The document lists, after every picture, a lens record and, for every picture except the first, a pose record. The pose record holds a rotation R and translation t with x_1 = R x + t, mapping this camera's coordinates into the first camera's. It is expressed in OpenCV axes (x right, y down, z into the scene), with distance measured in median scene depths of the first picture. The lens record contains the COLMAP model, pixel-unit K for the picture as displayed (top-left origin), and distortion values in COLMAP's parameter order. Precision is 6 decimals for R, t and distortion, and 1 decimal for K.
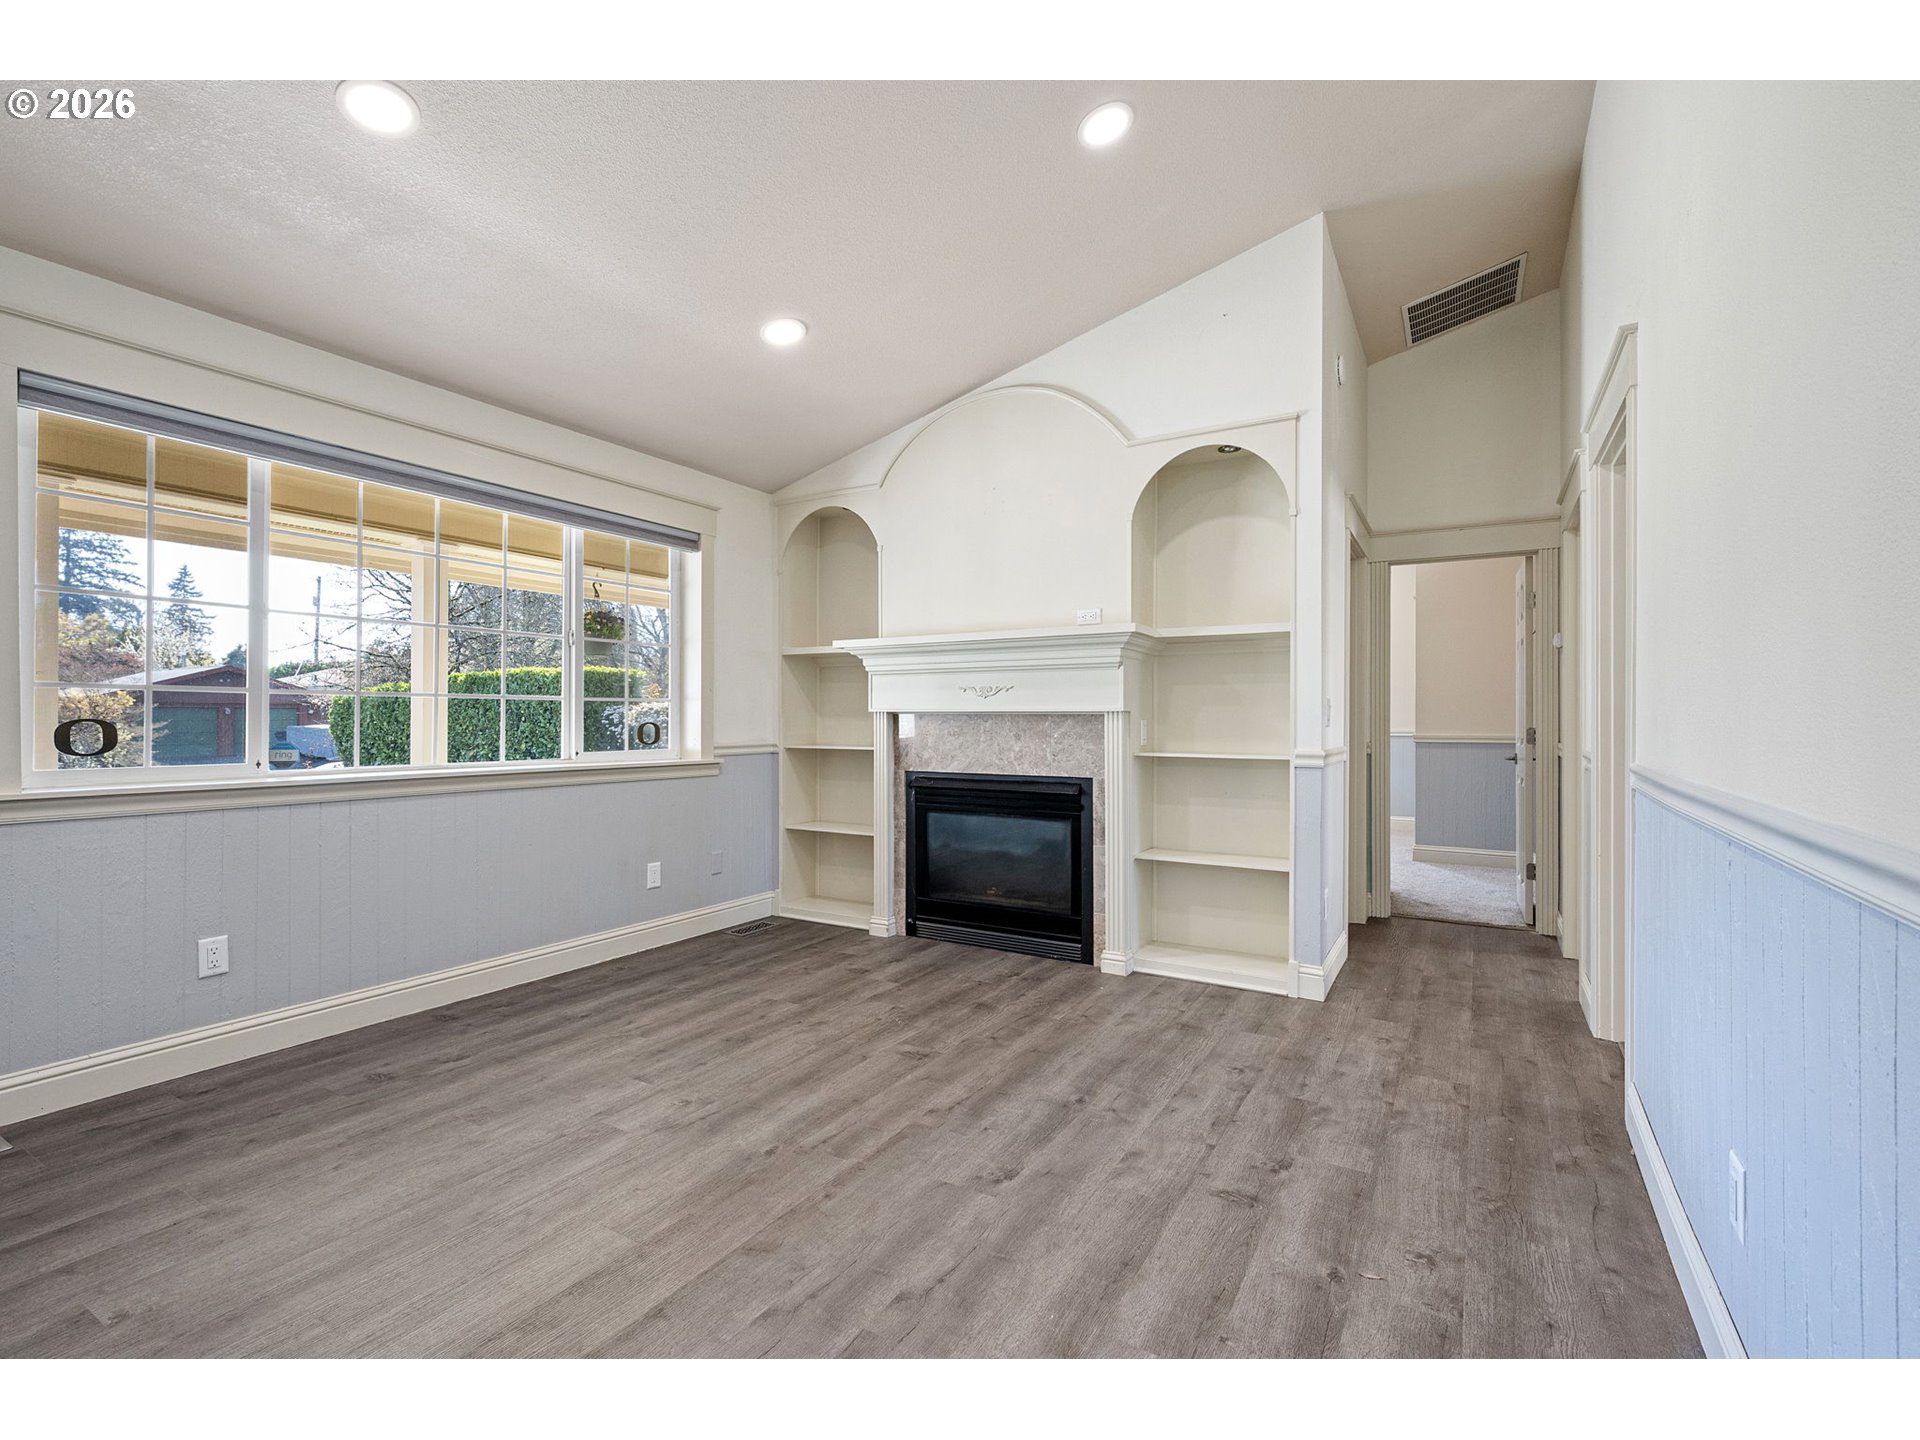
lens RADIAL K [[964.6, 0, 947.7], [0, 964.6, 717.9], [0, 0, 1]] dist [0.001974, -0.012330]
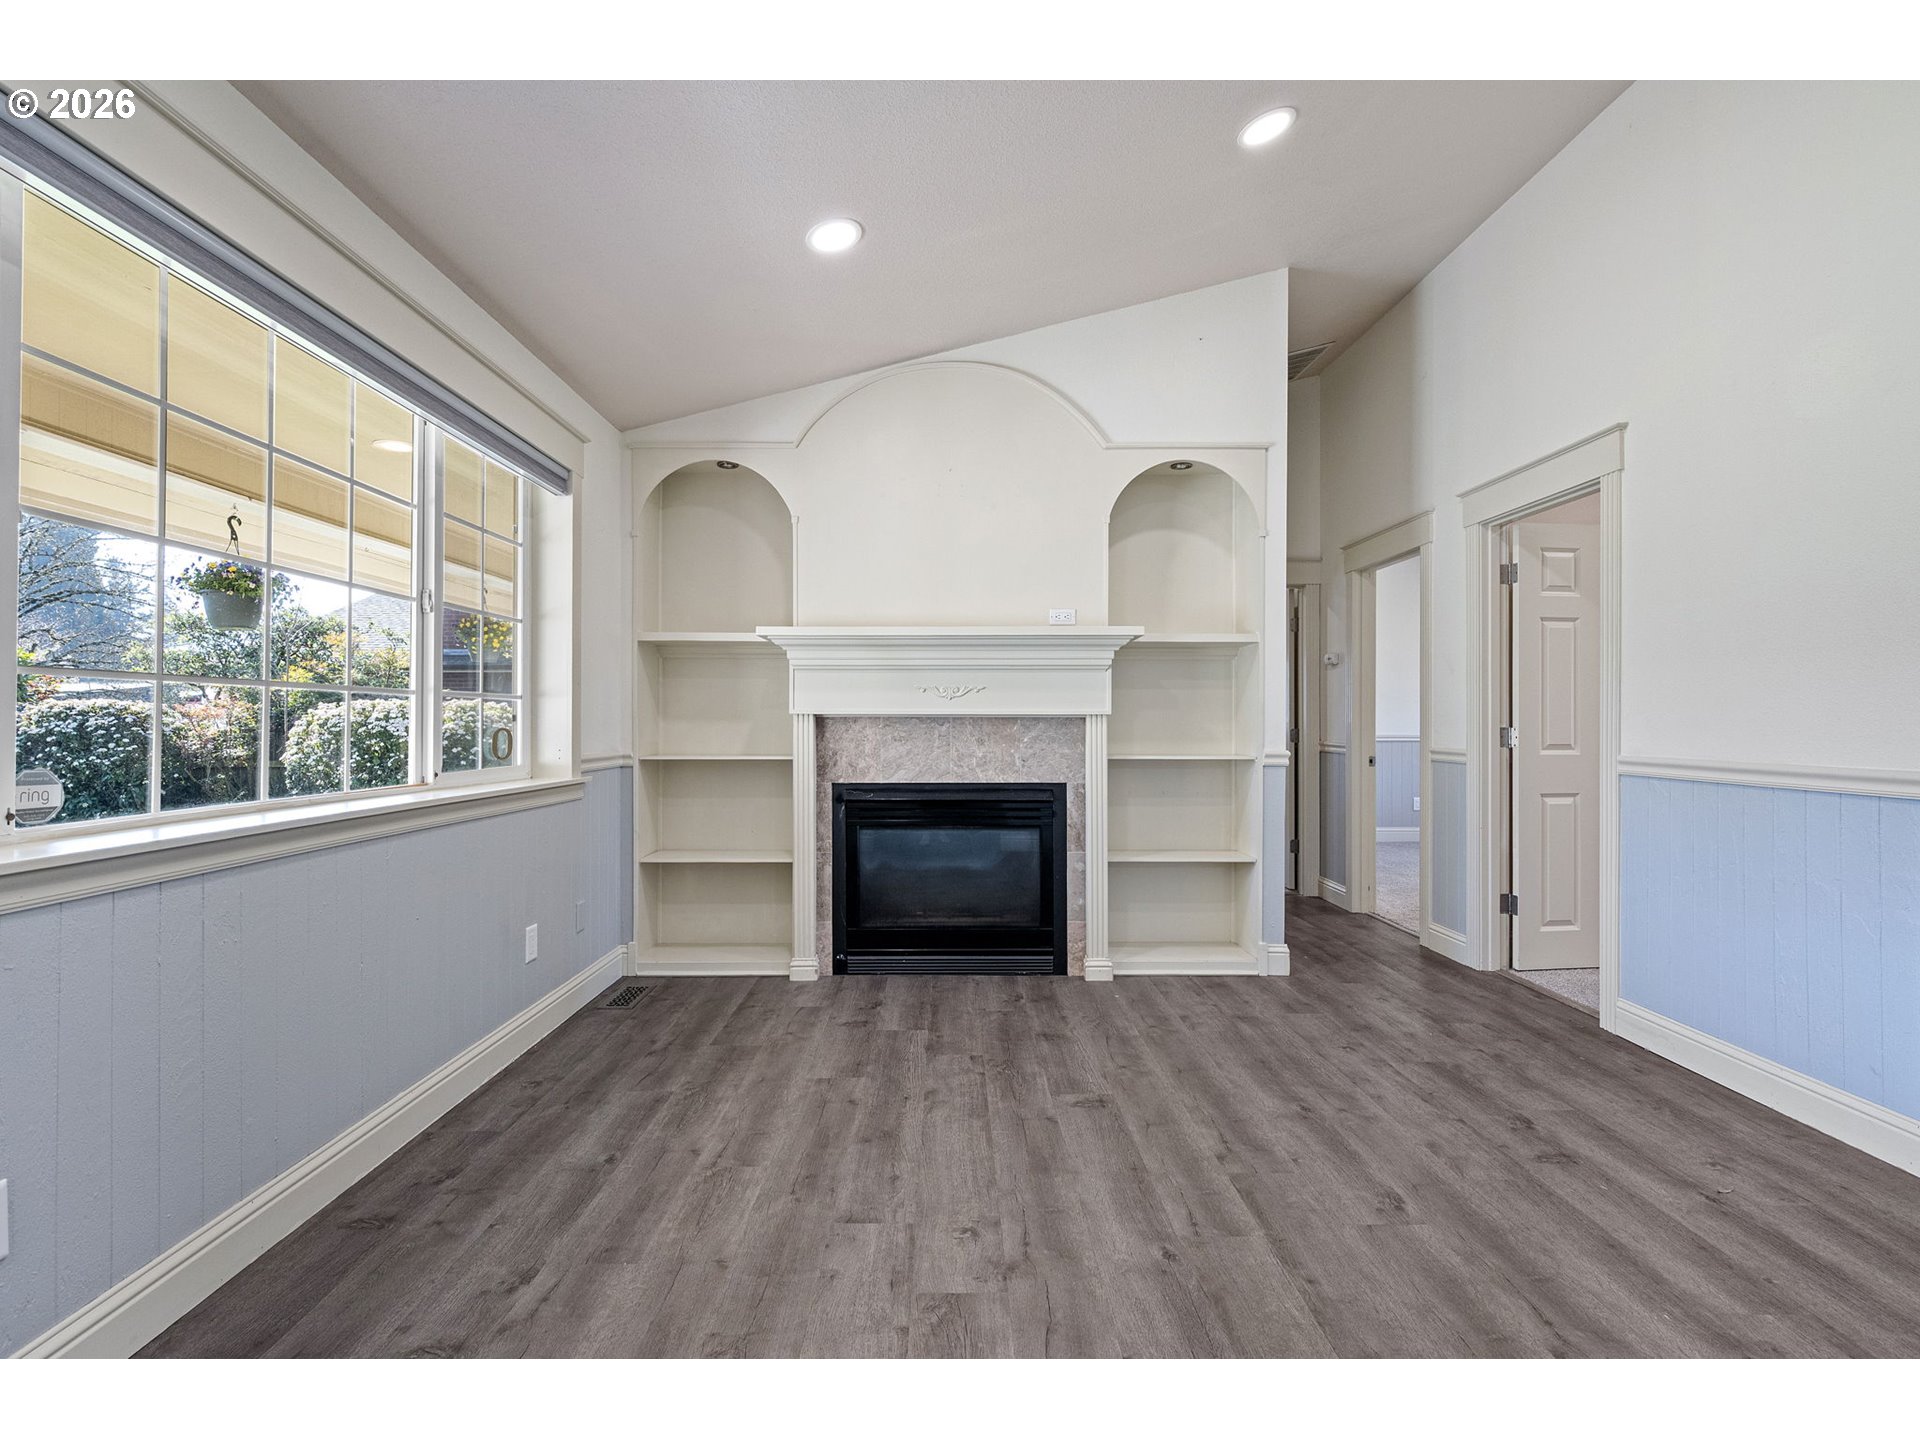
lens RADIAL K [[952.1, 0, 960.0], [0, 952.1, 720.0], [0, 0, 1]] dist [0.000531, -0.000842]
pose [[0.827921, 0.000157, 0.560844, -0.471893], [0.000248, 1.000000, -0.000646, -0.000593], [-0.560844, 0.000674, 0.827921, 0.262232]]
